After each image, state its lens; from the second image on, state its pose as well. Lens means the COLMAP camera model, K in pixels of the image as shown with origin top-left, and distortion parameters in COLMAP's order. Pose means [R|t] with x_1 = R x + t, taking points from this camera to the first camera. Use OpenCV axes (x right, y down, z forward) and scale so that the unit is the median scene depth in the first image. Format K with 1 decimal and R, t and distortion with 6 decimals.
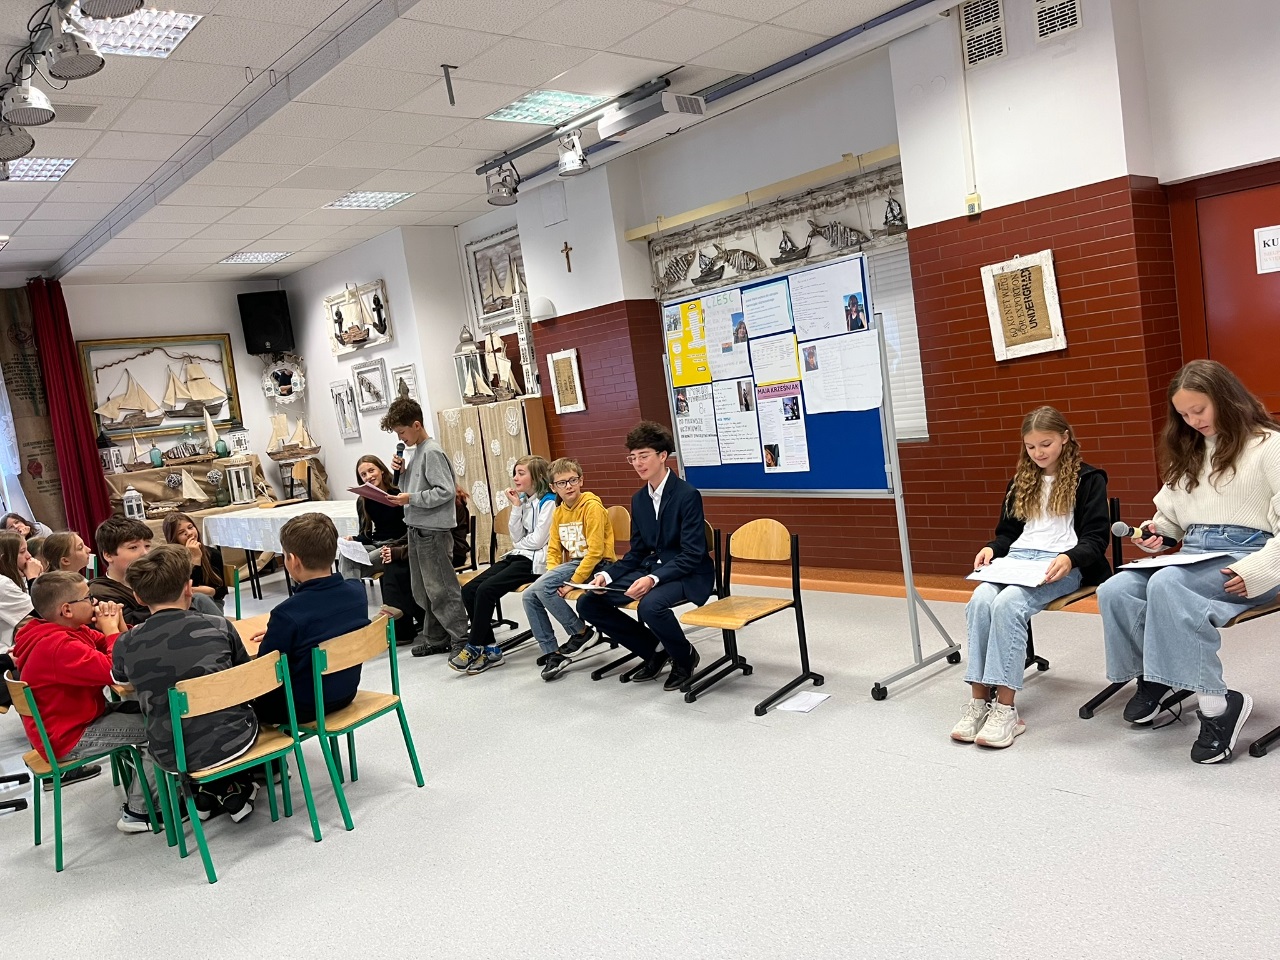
lens RADIAL K [[976.3, 0, 645.3], [0, 976.3, 479.9], [0, 0, 1]] dist [0.058032, -0.082441]
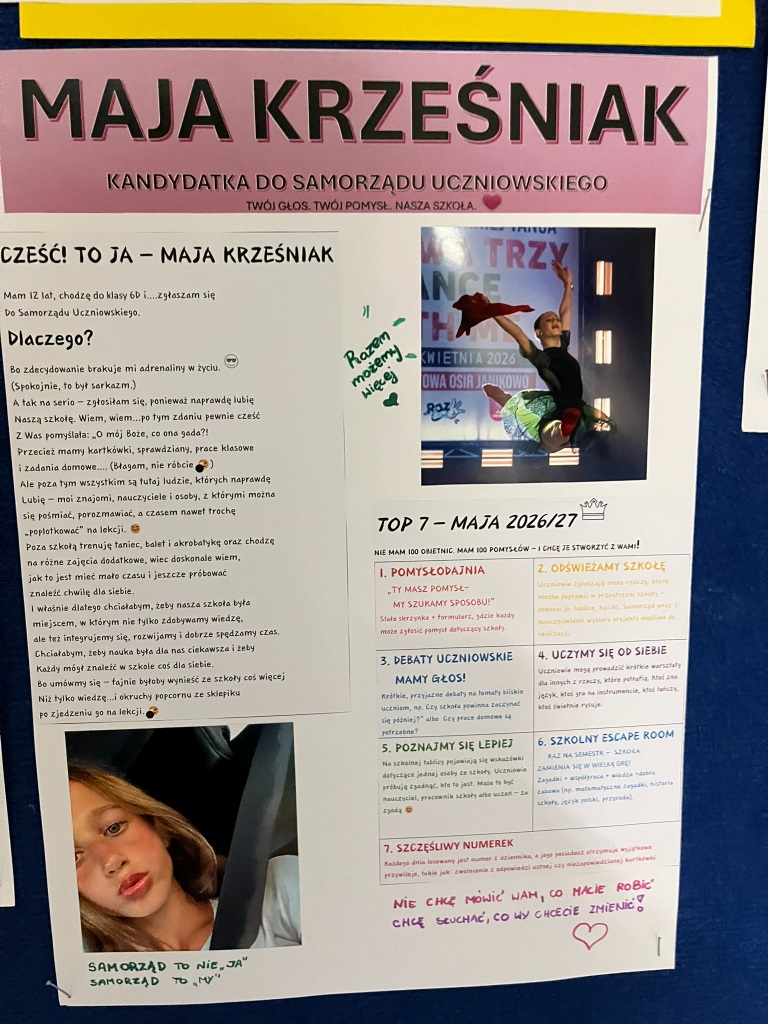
lens RADIAL K [[781.0, 0, 383.6], [0, 781.0, 515.3], [0, 0, 1]] dist [0.058032, -0.082441]
pose [[0.536290, -0.000892, 0.844033, 0.068712], [0.000623, 1.000000, 0.000661, -0.050725], [-0.844034, 0.000172, 0.536290, 0.851375]]
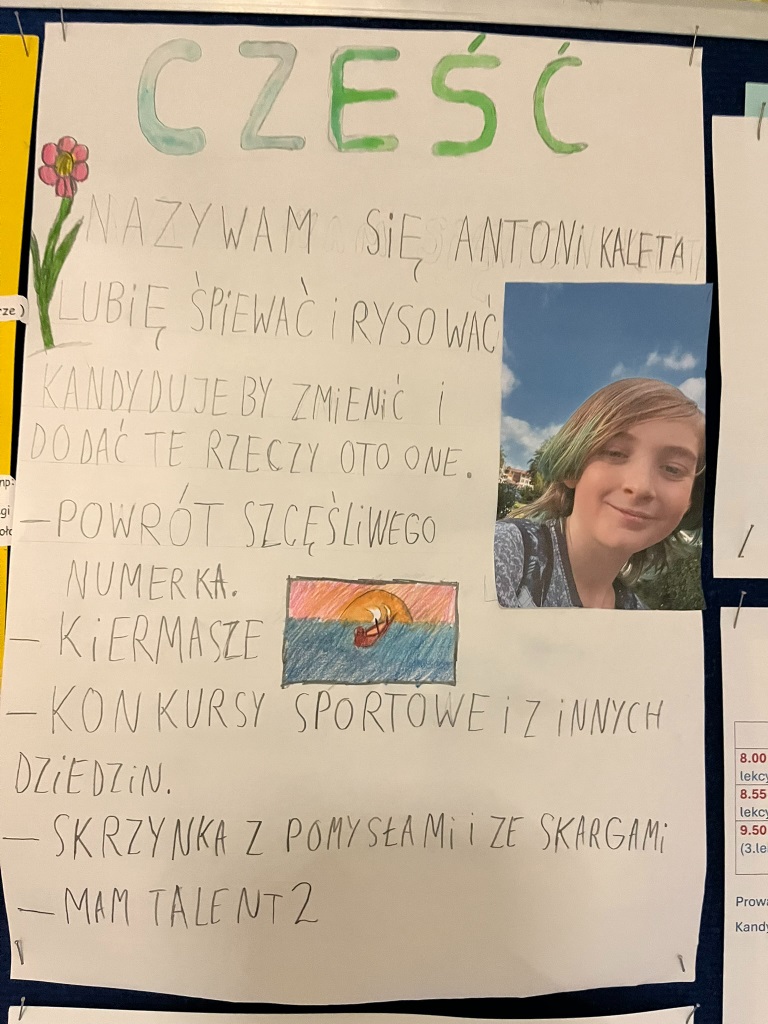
lens RADIAL K [[781.0, 0, 382.6], [0, 781.0, 511.4], [0, 0, 1]] dist [0.058032, -0.082441]
pose [[0.564003, 0.206720, 0.799479, 0.024488], [-0.027942, 0.972382, -0.231715, -0.120535], [-0.825300, 0.108349, 0.554203, 0.890604]]
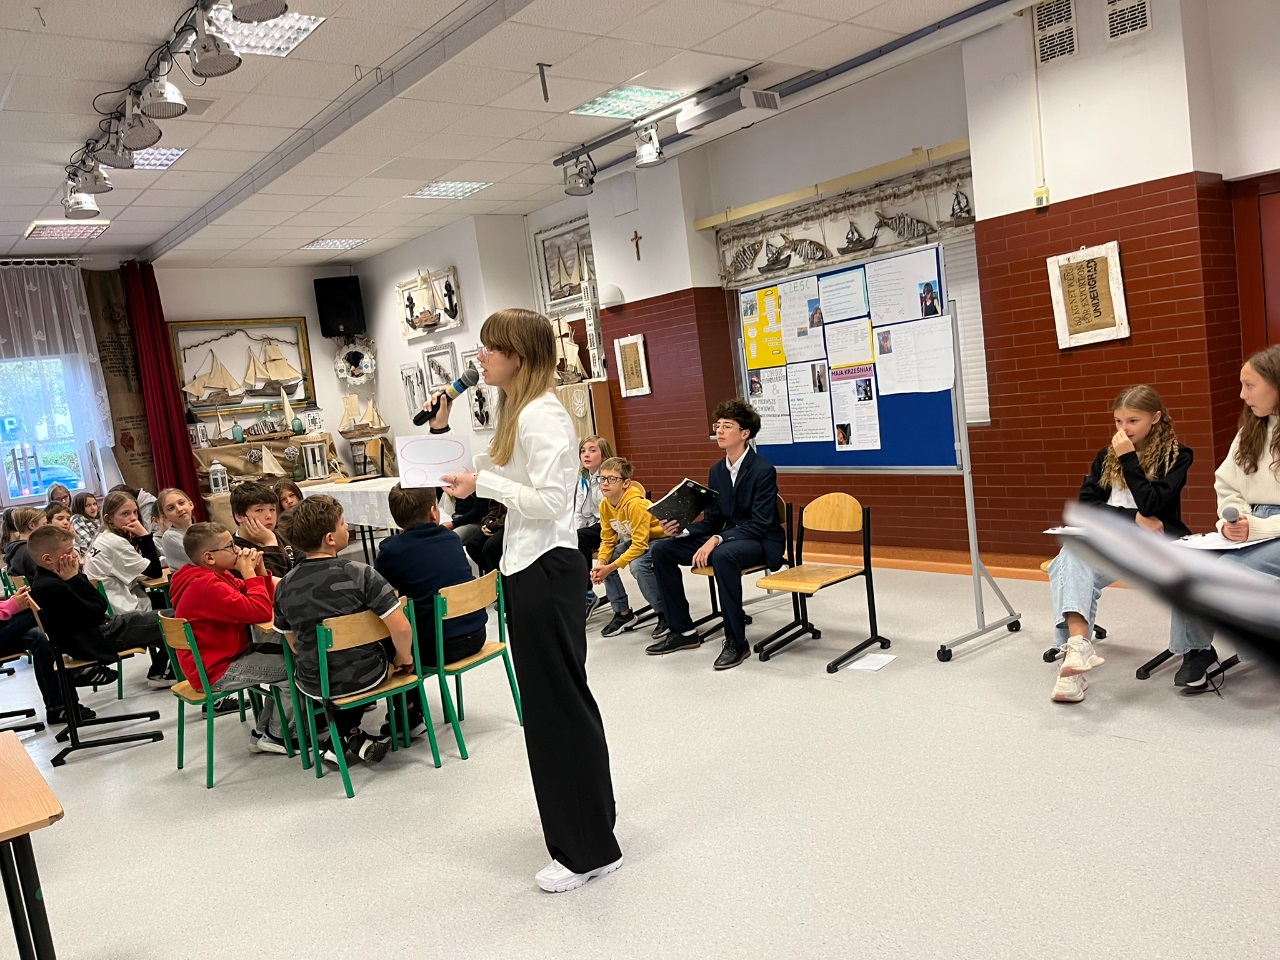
lens RADIAL K [[976.3, 0, 639.7], [0, 976.3, 488.5], [0, 0, 1]] dist [0.058032, -0.082441]
pose [[0.998908, 0.019131, -0.042633, -0.040900], [-0.018364, 0.999664, 0.018294, 0.016740], [0.042968, -0.017491, 0.998923, -0.065814]]
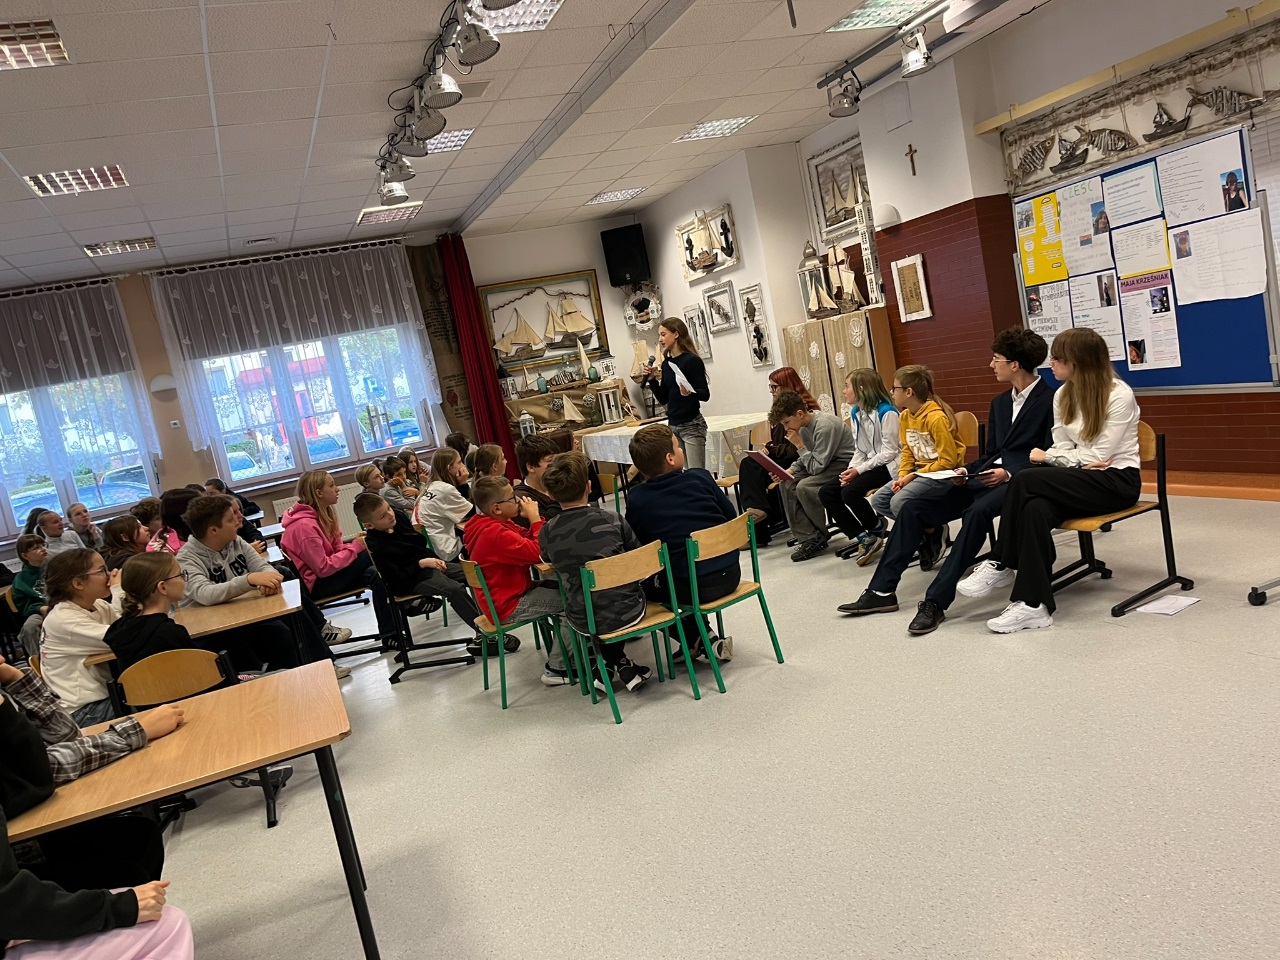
lens RADIAL K [[976.3, 0, 630.0], [0, 976.3, 490.3], [0, 0, 1]] dist [0.058032, -0.082441]
pose [[0.934461, -0.003752, -0.356046, 0.009021], [0.037932, 0.995303, 0.089064, 0.004466], [0.354039, -0.096732, 0.930214, -0.069983]]
